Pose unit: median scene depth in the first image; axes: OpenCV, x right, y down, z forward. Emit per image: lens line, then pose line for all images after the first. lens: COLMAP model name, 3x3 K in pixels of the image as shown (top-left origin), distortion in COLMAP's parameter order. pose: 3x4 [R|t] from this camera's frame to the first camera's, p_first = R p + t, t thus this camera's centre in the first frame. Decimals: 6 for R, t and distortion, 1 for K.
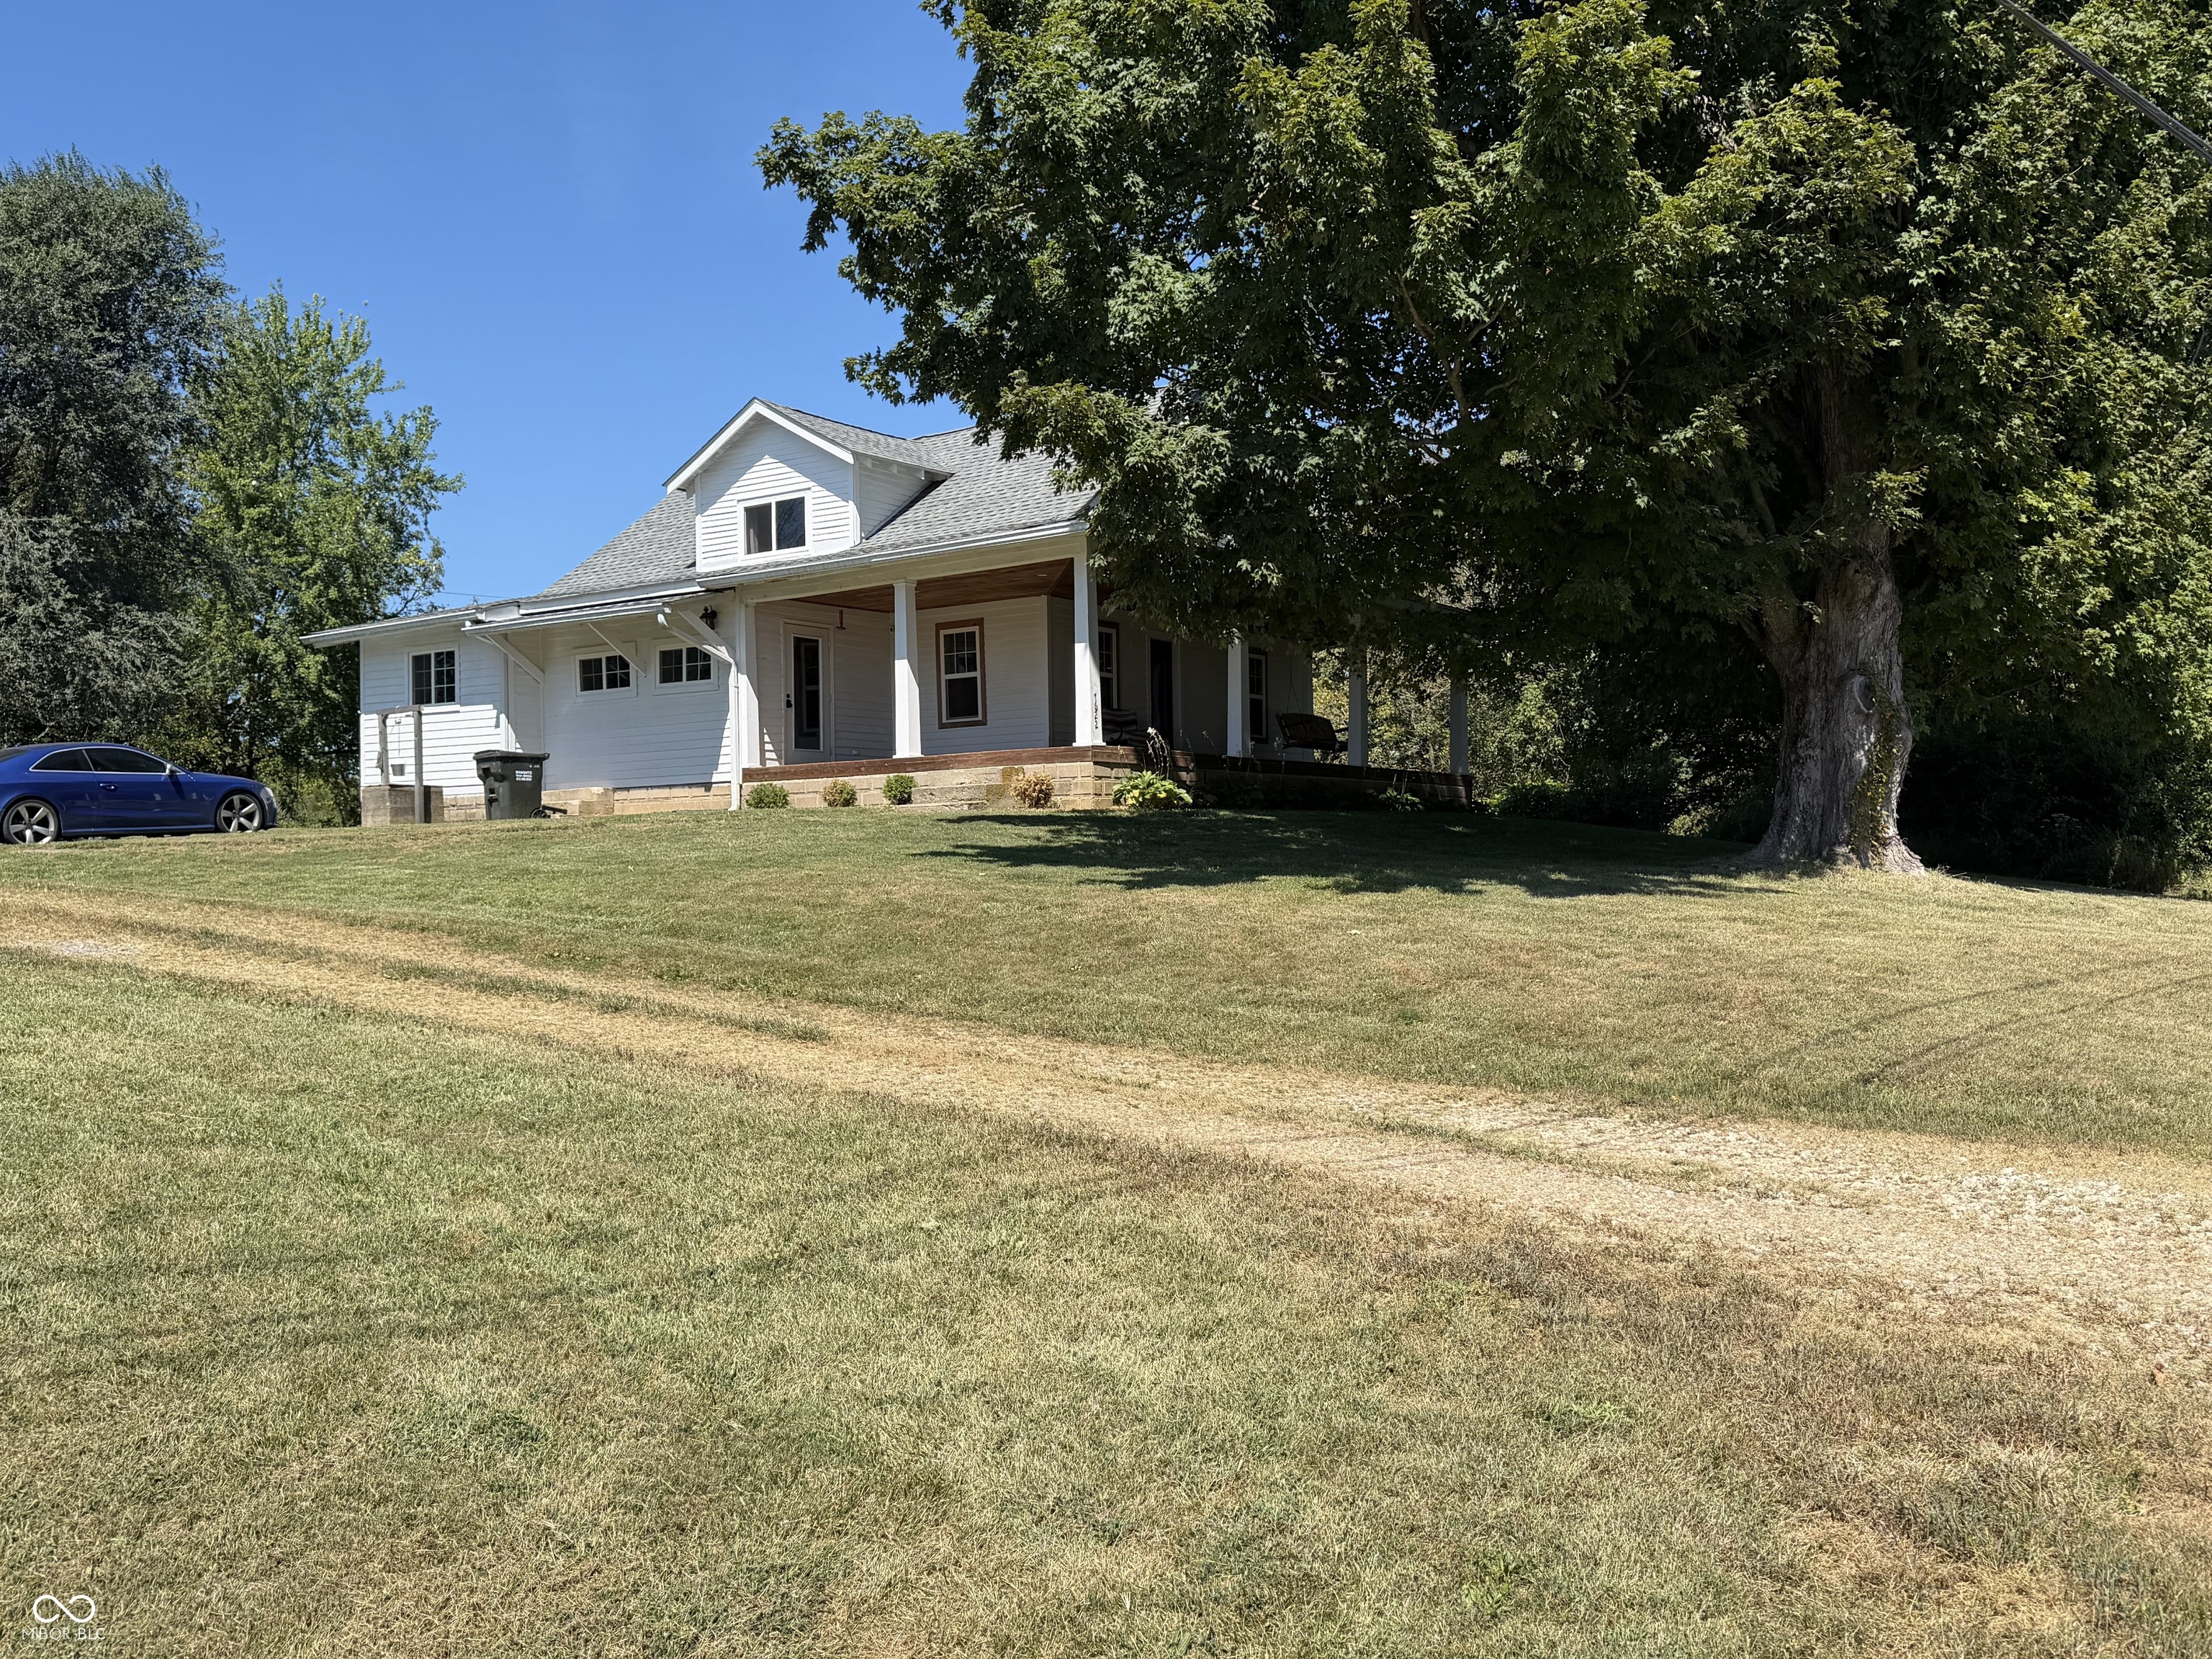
lens RADIAL K [[1951.9, 0, 1111.7], [0, 1951.9, 841.9], [0, 0, 1]] dist [0.017509, 0.003612]
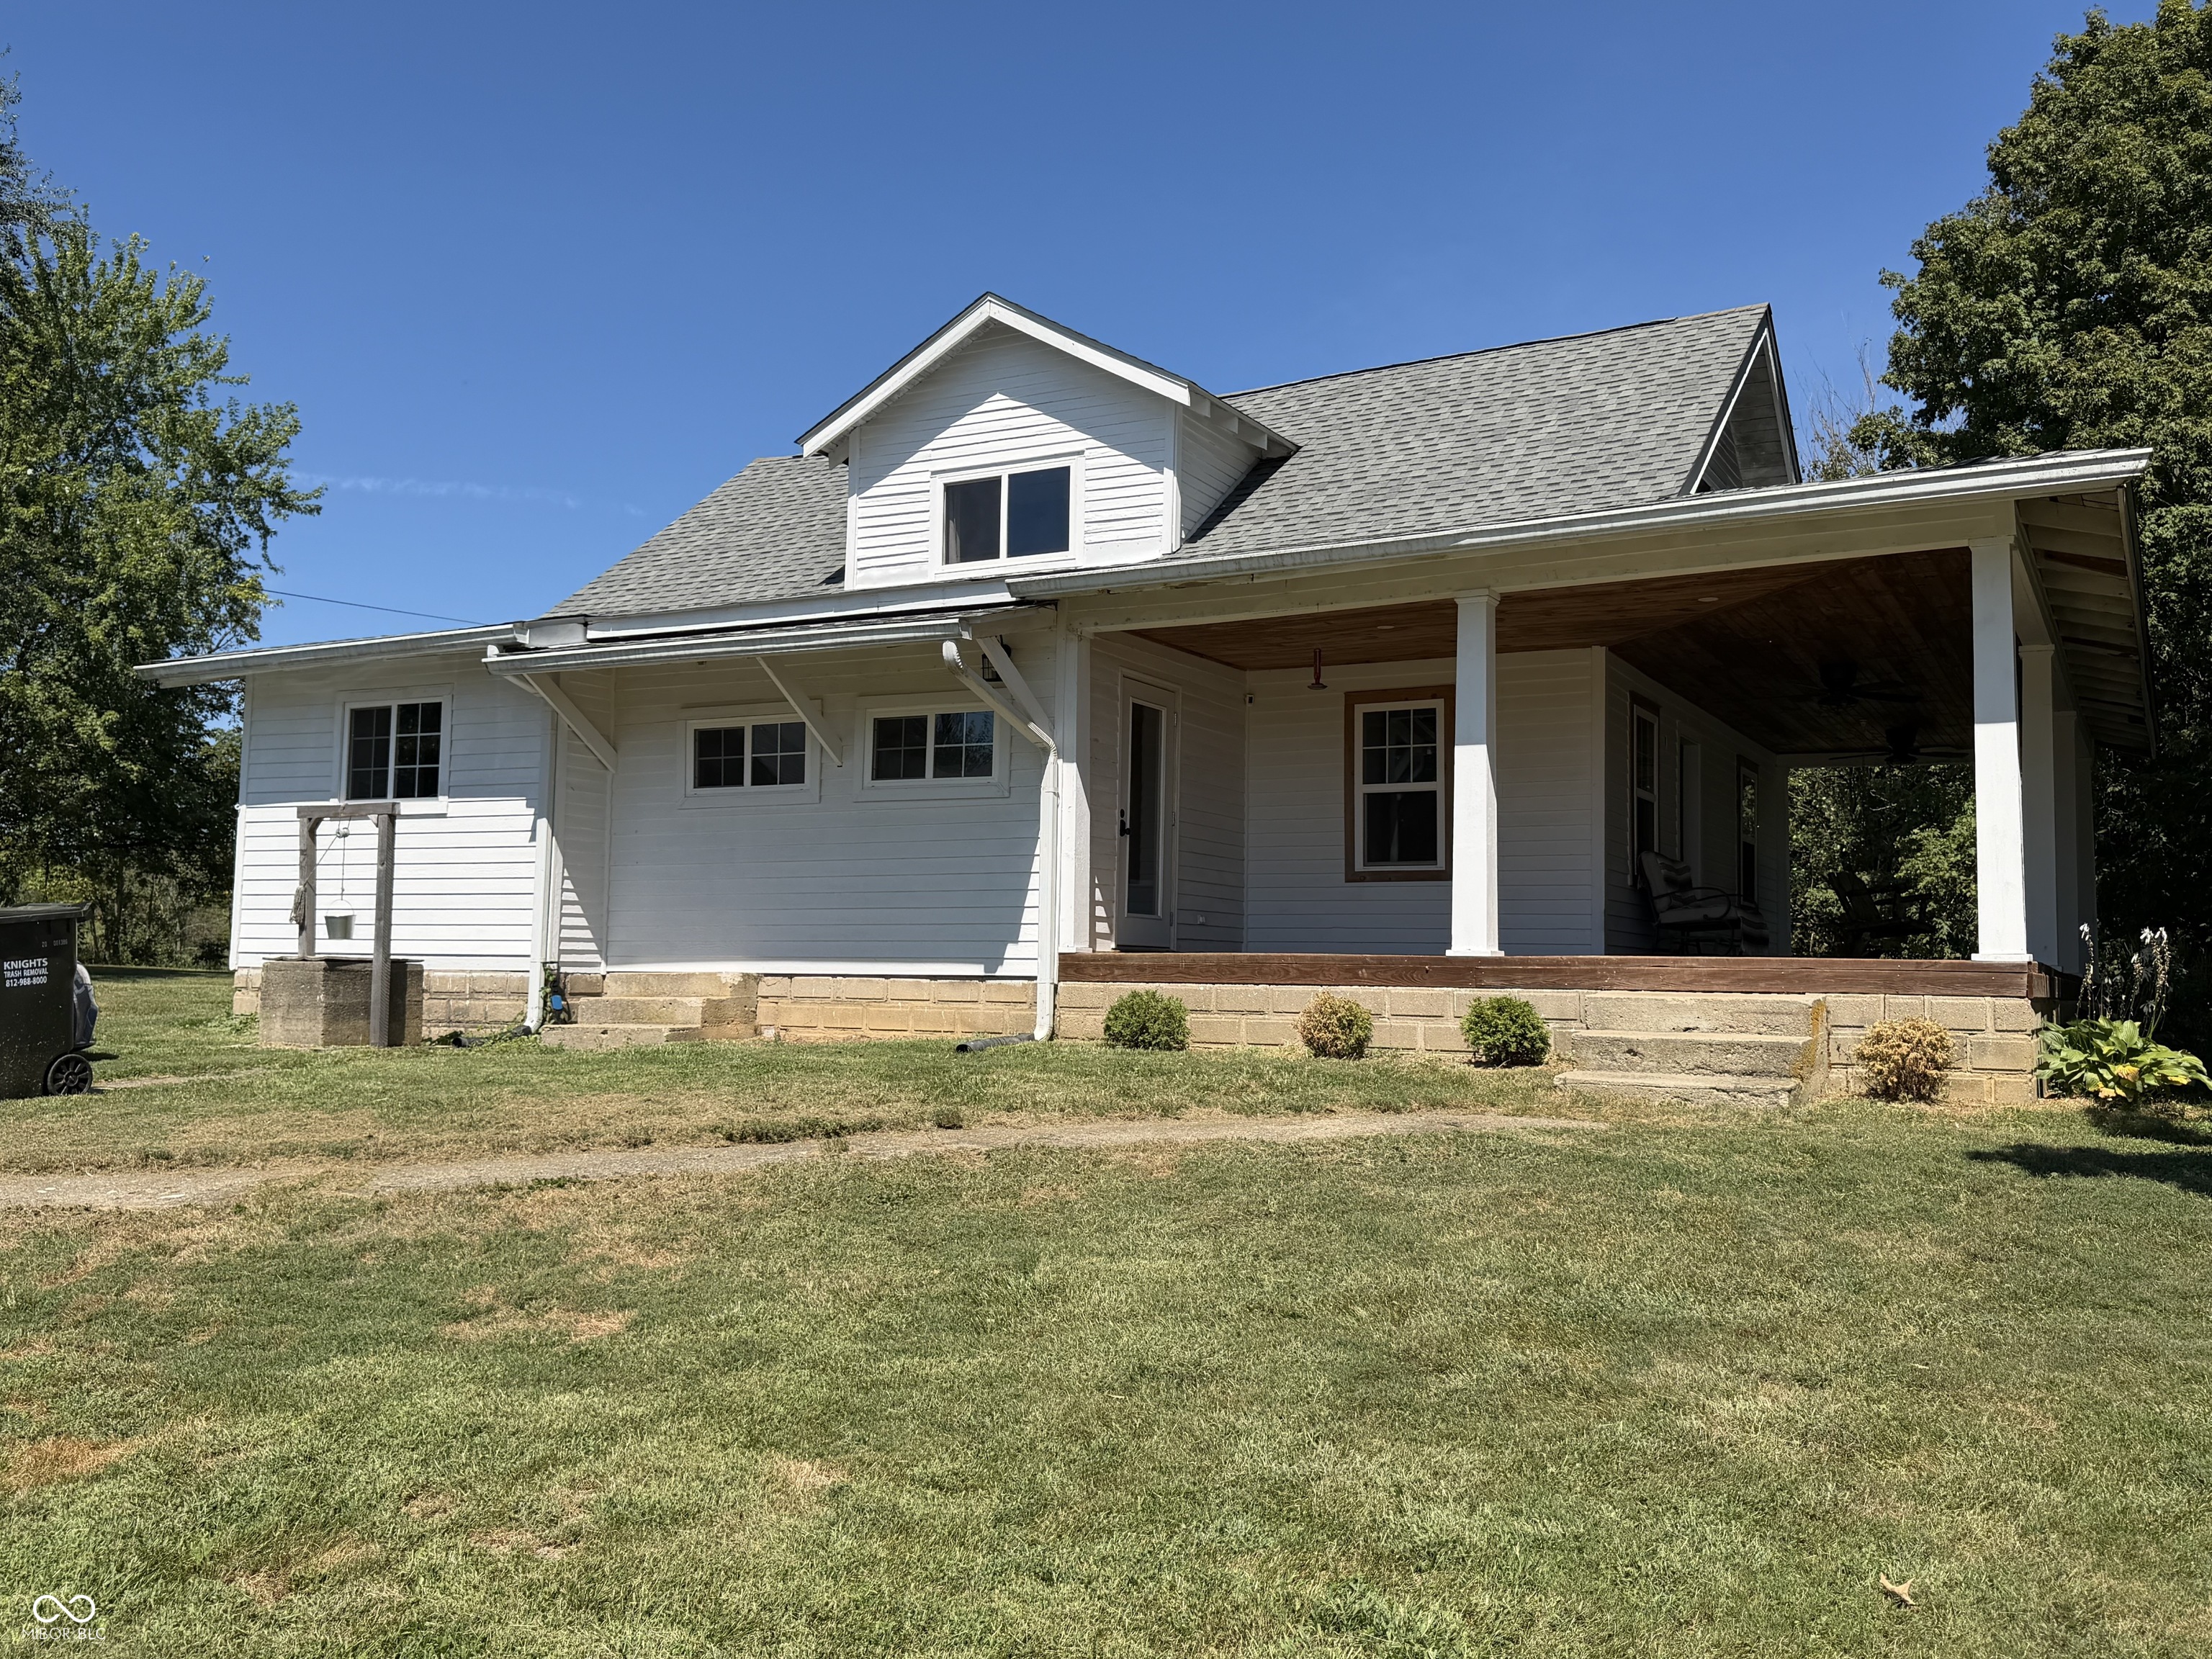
lens RADIAL K [[1952.8, 0, 1102.4], [0, 1952.8, 813.6], [0, 0, 1]] dist [0.049658, 0.020219]
pose [[0.994262, 0.039162, 0.099549, -0.213586], [-0.032219, 0.996996, -0.070429, -0.035682], [-0.102008, 0.066817, 0.992537, 0.456963]]
